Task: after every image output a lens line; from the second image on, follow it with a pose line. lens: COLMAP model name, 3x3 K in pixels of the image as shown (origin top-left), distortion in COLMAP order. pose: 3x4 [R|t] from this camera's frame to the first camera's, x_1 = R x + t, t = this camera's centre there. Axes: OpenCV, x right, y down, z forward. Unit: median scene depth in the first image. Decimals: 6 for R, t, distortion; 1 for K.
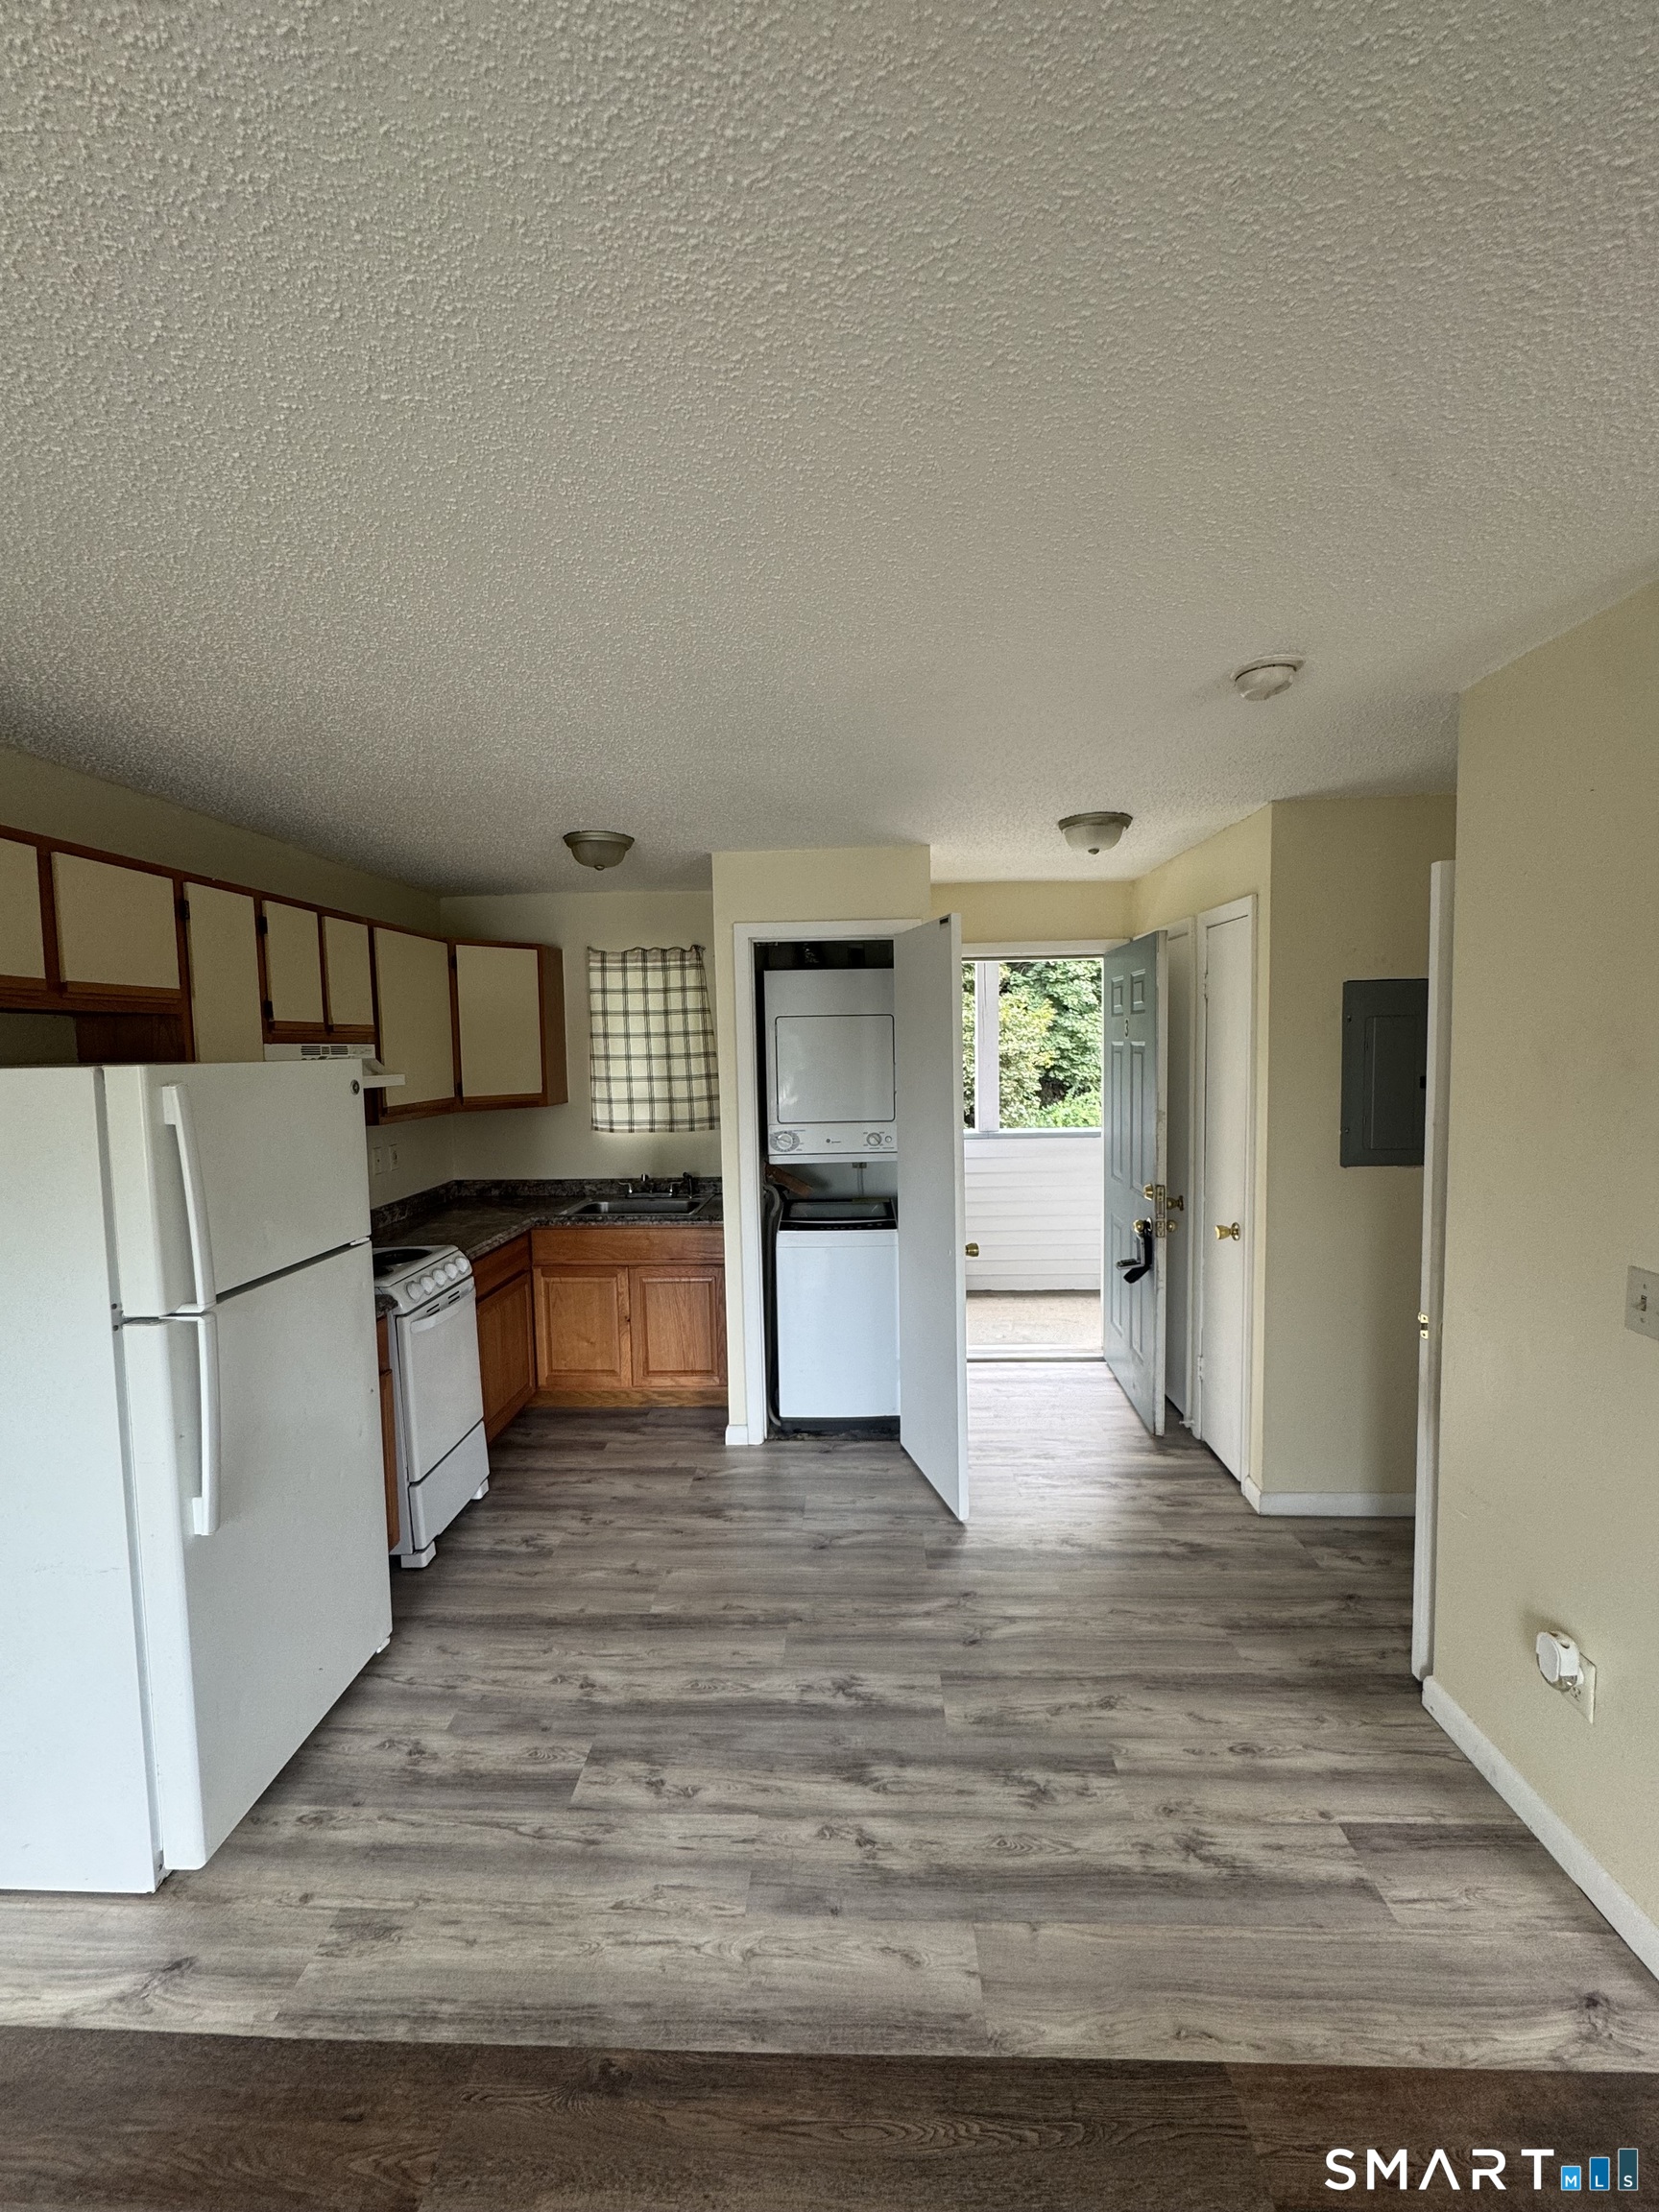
lens RADIAL K [[876.4, 0, 829.5], [0, 876.4, 1106.0], [0, 0, 1]] dist [0.000062, -0.000667]
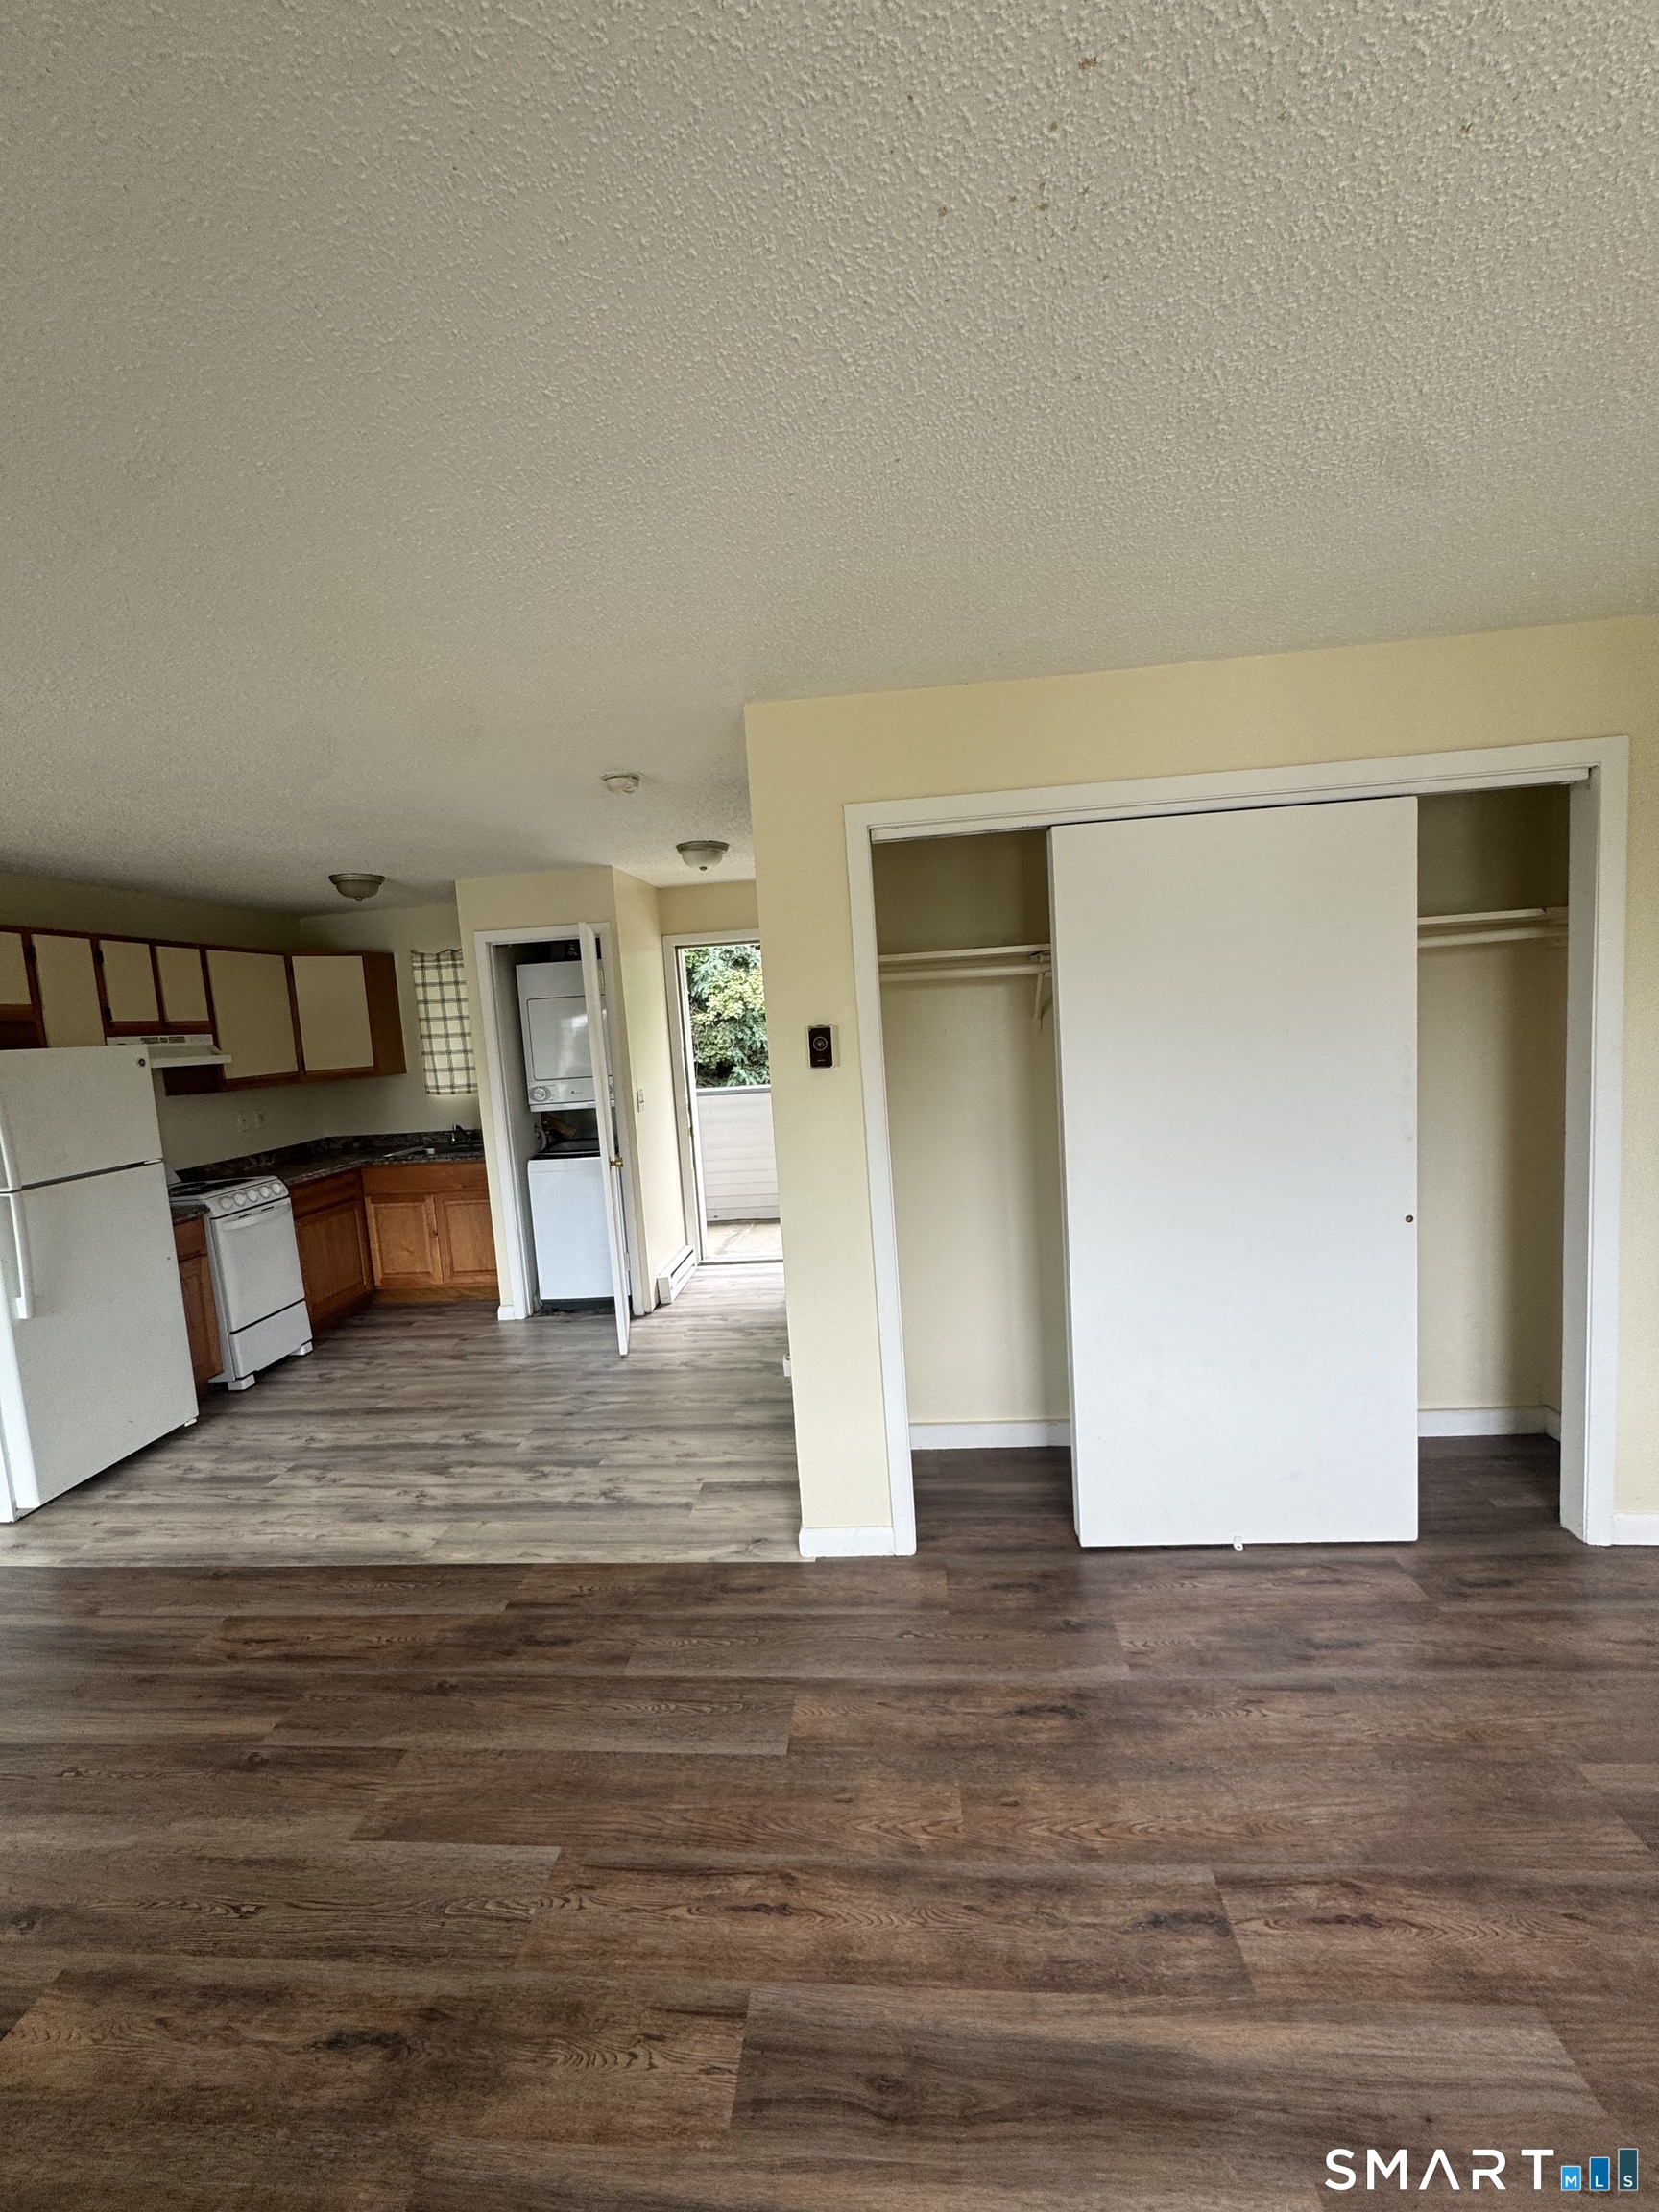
lens RADIAL K [[876.4, 0, 829.5], [0, 876.4, 1106.0], [0, 0, 1]] dist [0.000062, -0.000667]
pose [[0.997863, -0.039951, -0.051699, 0.622908], [0.041662, 0.998605, 0.032454, 0.046413], [0.050330, -0.034539, 0.998135, -0.406853]]
